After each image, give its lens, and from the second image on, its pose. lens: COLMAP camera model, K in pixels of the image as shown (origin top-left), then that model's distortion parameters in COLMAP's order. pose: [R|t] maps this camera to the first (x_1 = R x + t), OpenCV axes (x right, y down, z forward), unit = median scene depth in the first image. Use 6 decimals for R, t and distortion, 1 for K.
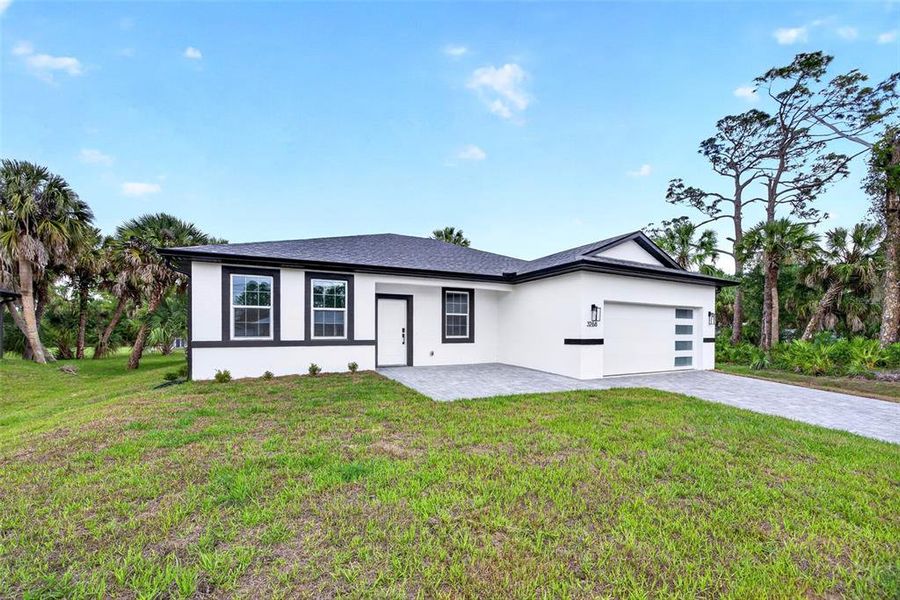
lens RADIAL K [[359.8, 0, 448.4], [0, 359.8, 332.5], [0, 0, 1]] dist [-0.013350, 0.000198]
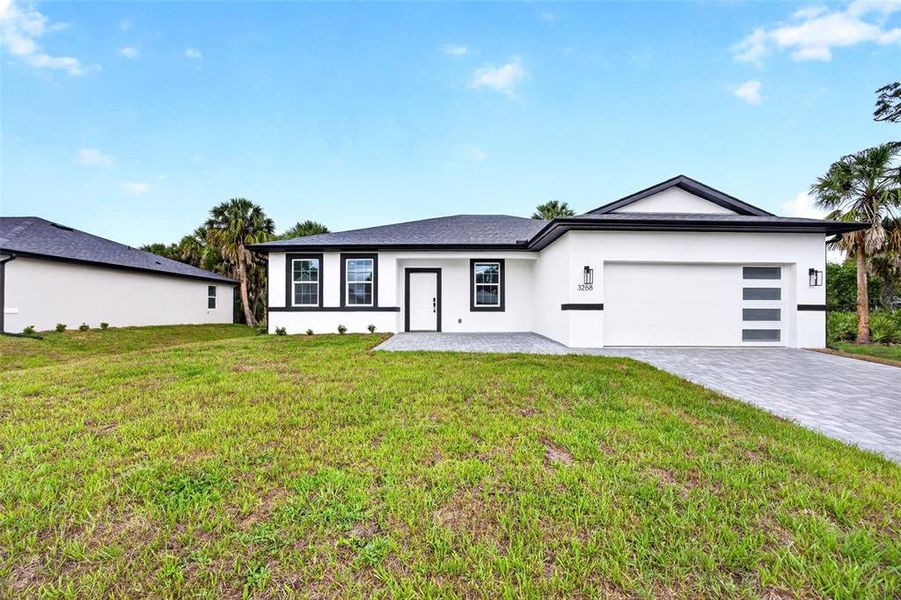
lens RADIAL K [[347.8, 0, 450.1], [0, 347.8, 308.2], [0, 0, 1]] dist [-0.029728, 0.010443]
pose [[0.894535, -0.005126, -0.446968, 0.382637], [0.000582, 0.999947, -0.010304, 0.029436], [0.446997, 0.008957, 0.894490, 0.049715]]
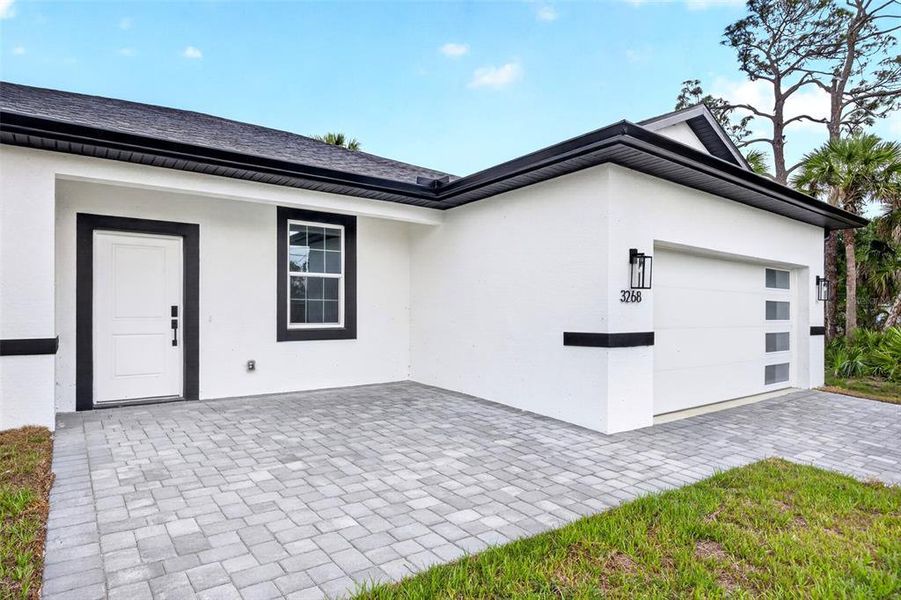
lens RADIAL K [[508.4, 0, 439.8], [0, 508.4, 312.8], [0, 0, 1]] dist [-0.003306, -0.000282]
pose [[0.986471, 0.000707, 0.163934, 0.071988], [-0.000260, 0.999996, -0.002746, -0.002580], [-0.163936, 0.002666, 0.986467, 0.367453]]
